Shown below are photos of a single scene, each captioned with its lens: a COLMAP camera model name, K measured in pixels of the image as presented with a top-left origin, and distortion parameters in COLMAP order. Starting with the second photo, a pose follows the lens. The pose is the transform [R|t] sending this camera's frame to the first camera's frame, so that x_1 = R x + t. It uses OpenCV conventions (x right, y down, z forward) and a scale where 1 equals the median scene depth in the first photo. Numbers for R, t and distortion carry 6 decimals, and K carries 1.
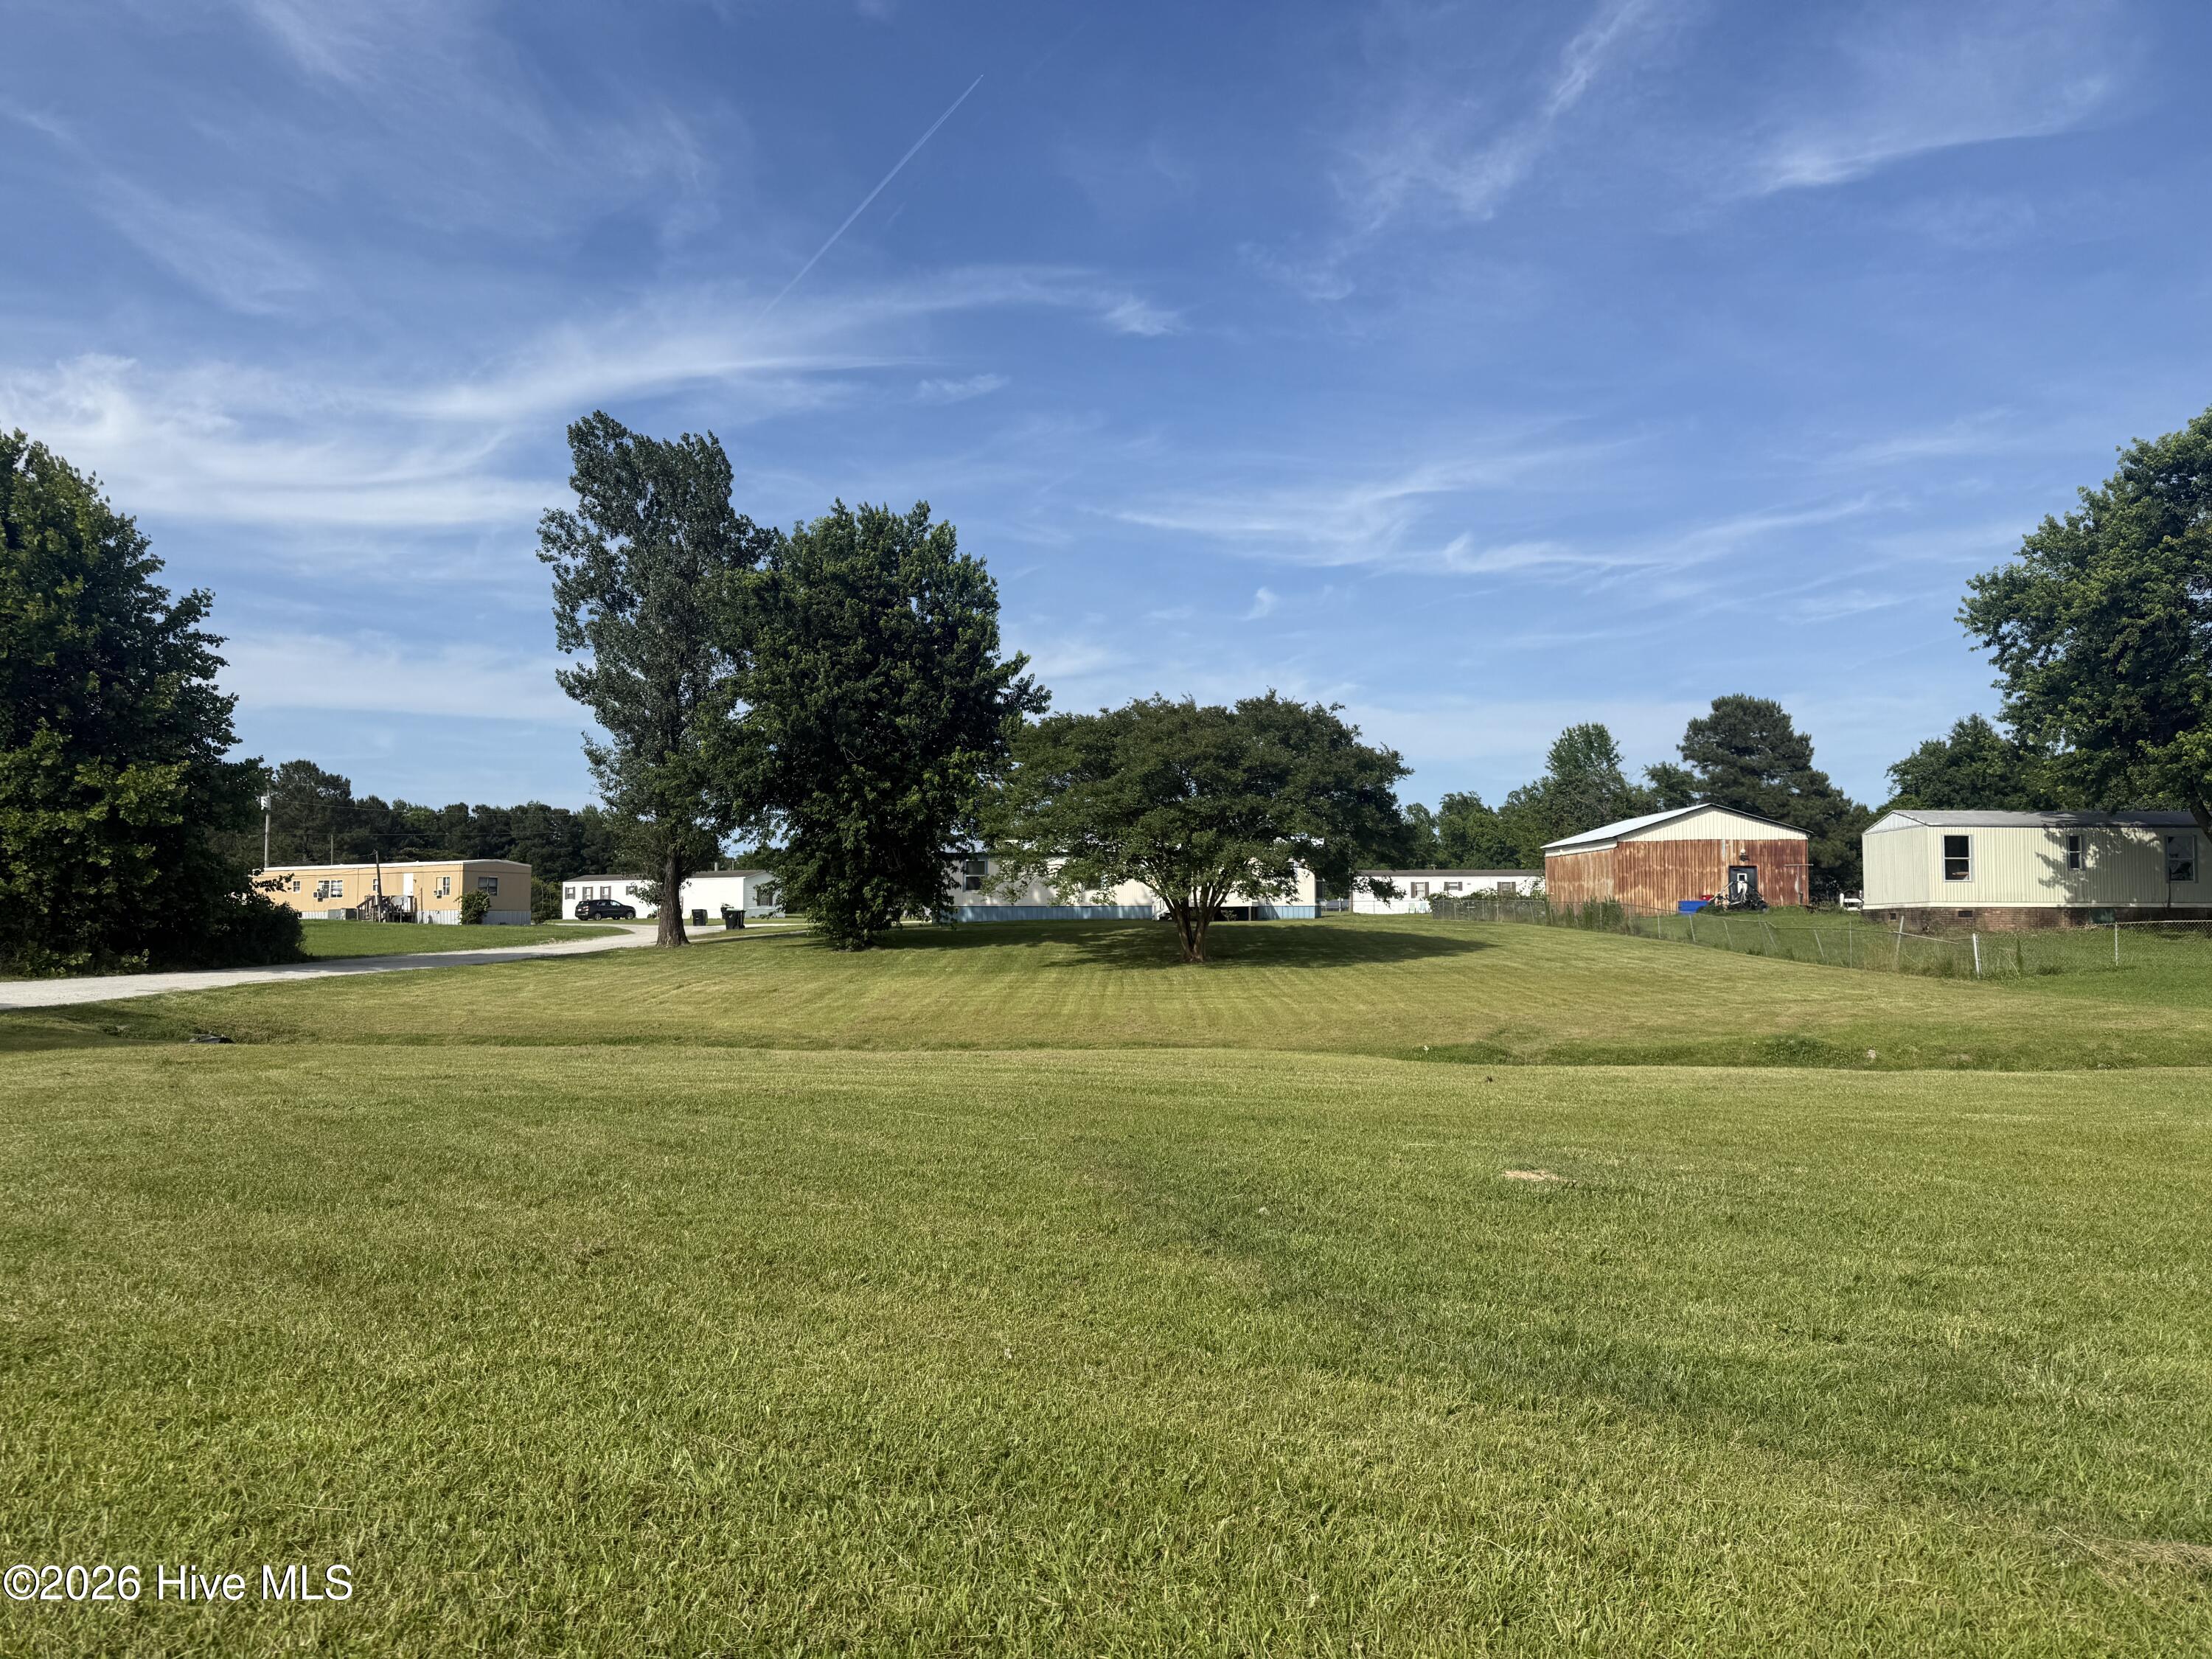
lens RADIAL K [[1583.8, 0, 1113.8], [0, 1583.8, 836.5], [0, 0, 1]] dist [0.009281, -0.026778]
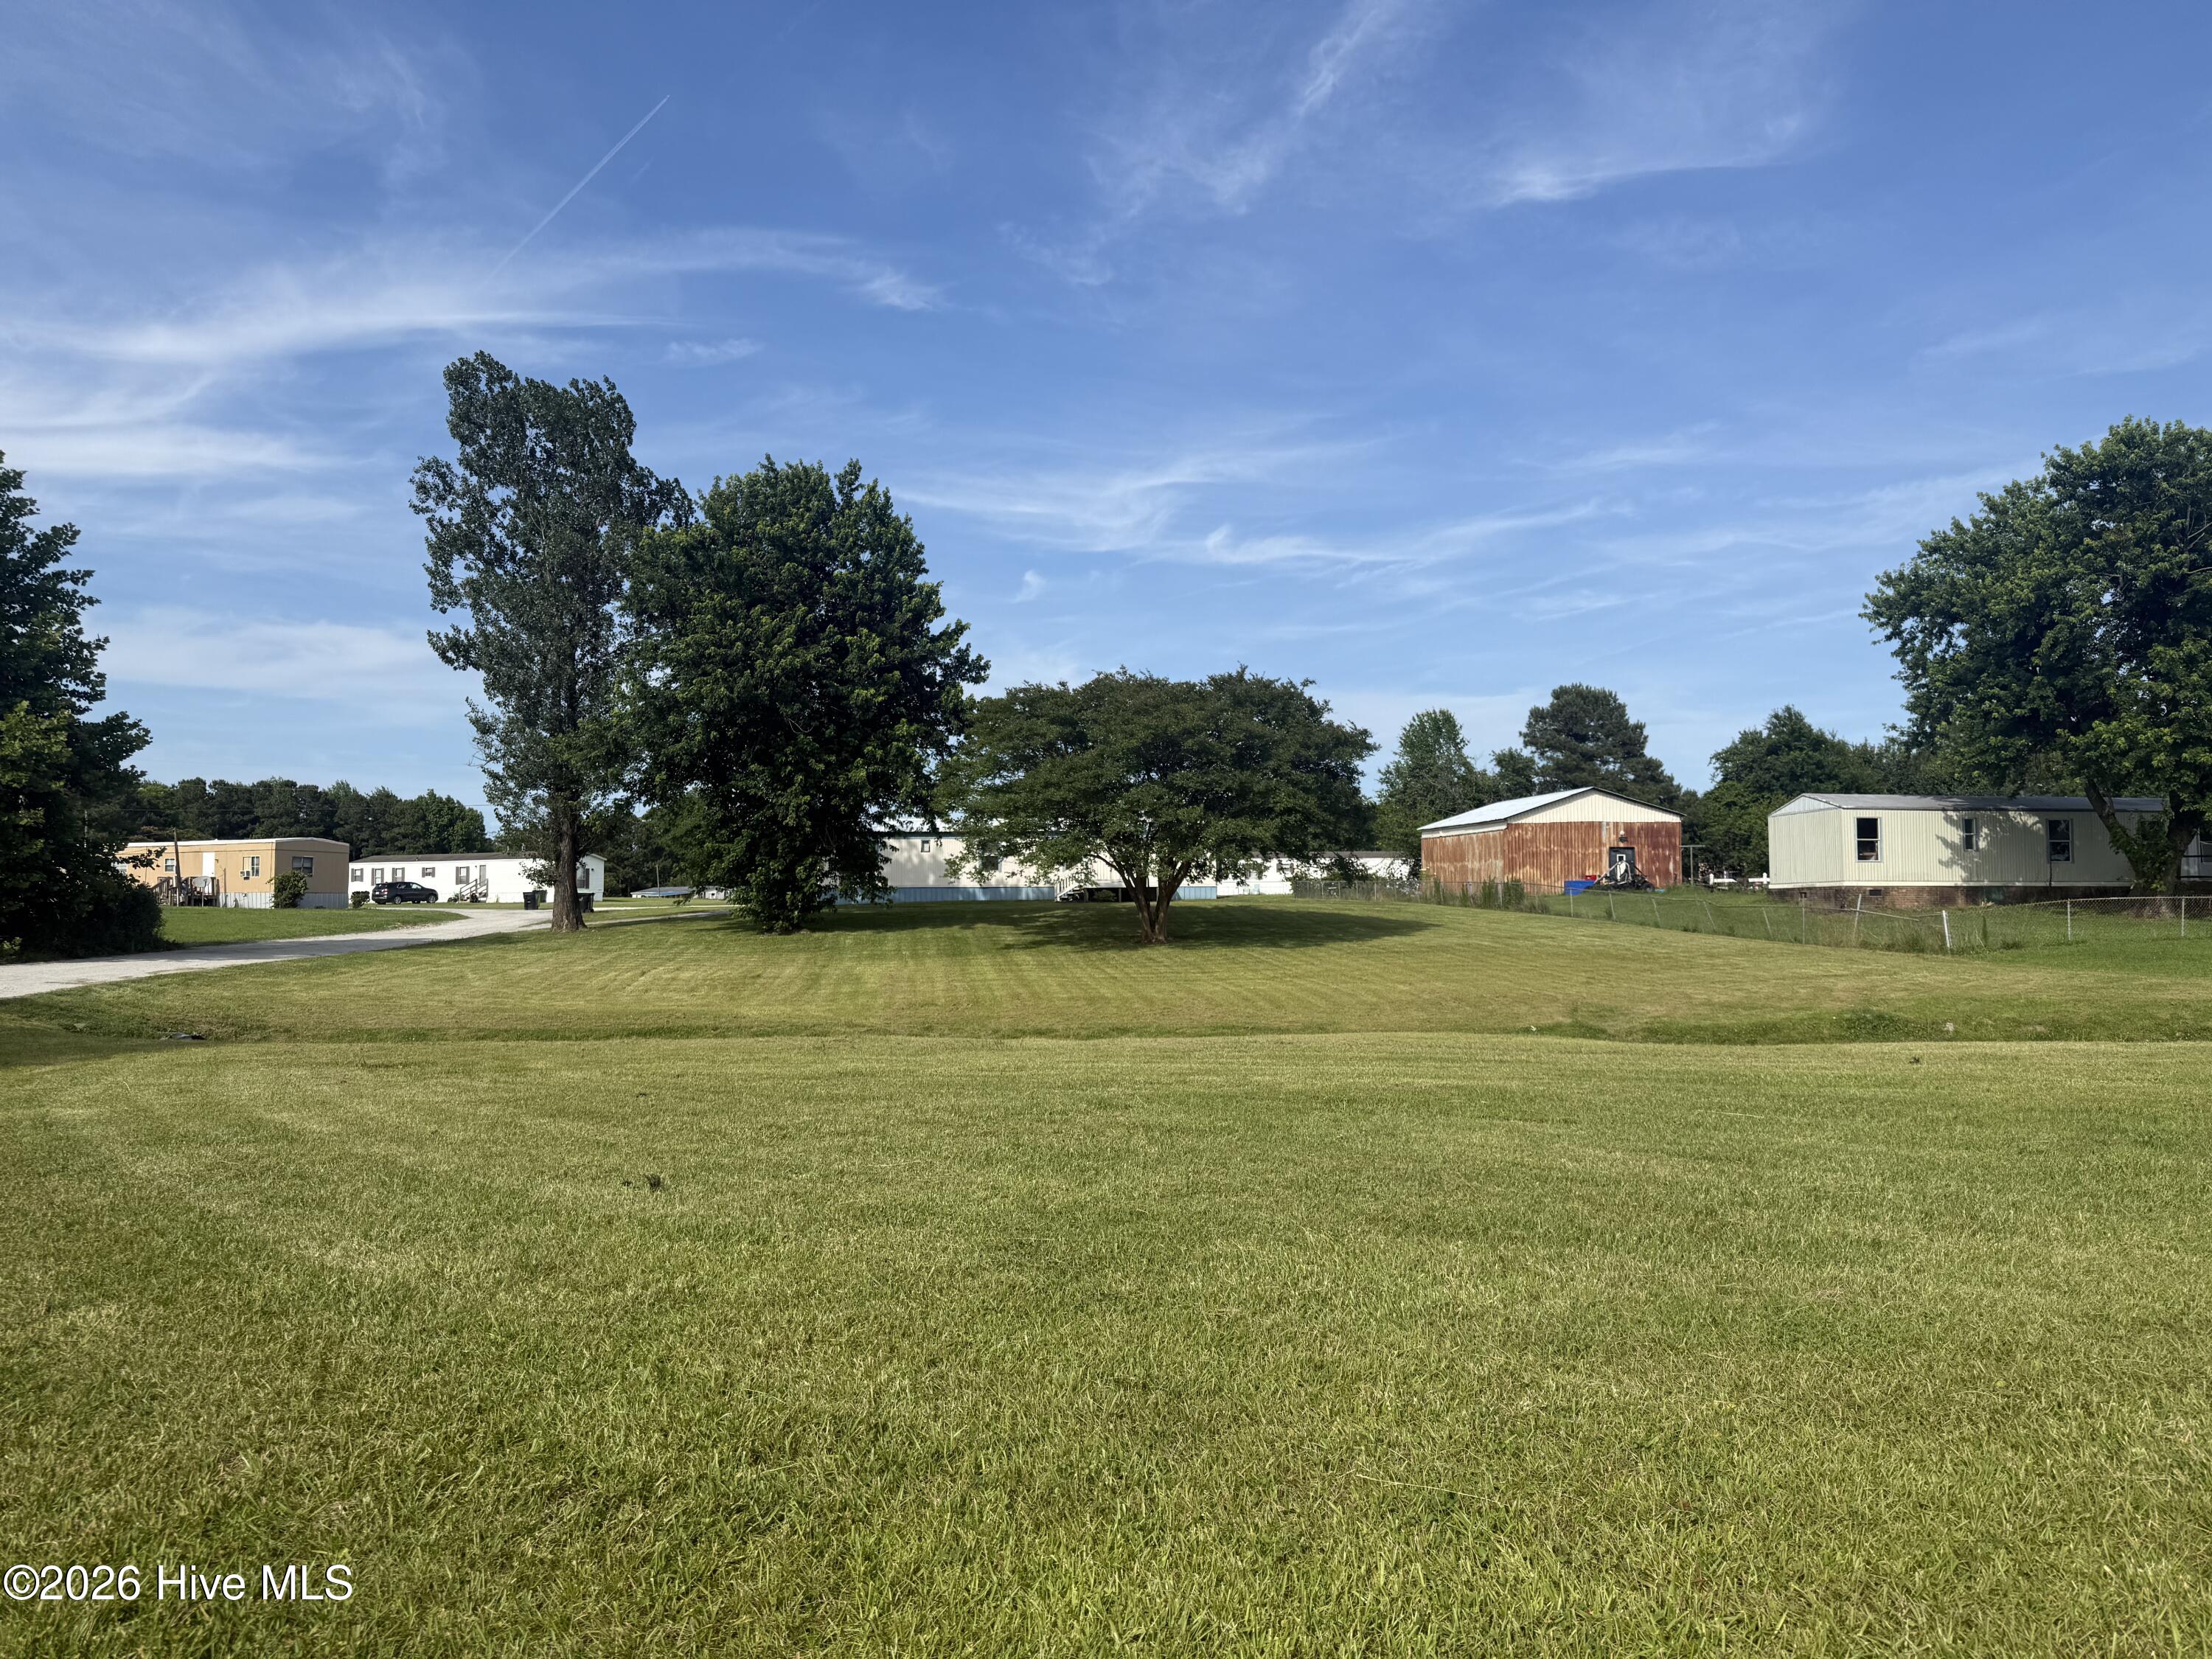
lens RADIAL K [[1587.6, 0, 1127.9], [0, 1587.6, 841.5], [0, 0, 1]] dist [-0.002576, -0.003086]
pose [[0.987392, 0.003063, 0.158267, -0.100596], [-0.005225, 0.999899, 0.013247, 0.002992], [-0.158211, -0.013907, 0.987307, 0.028429]]
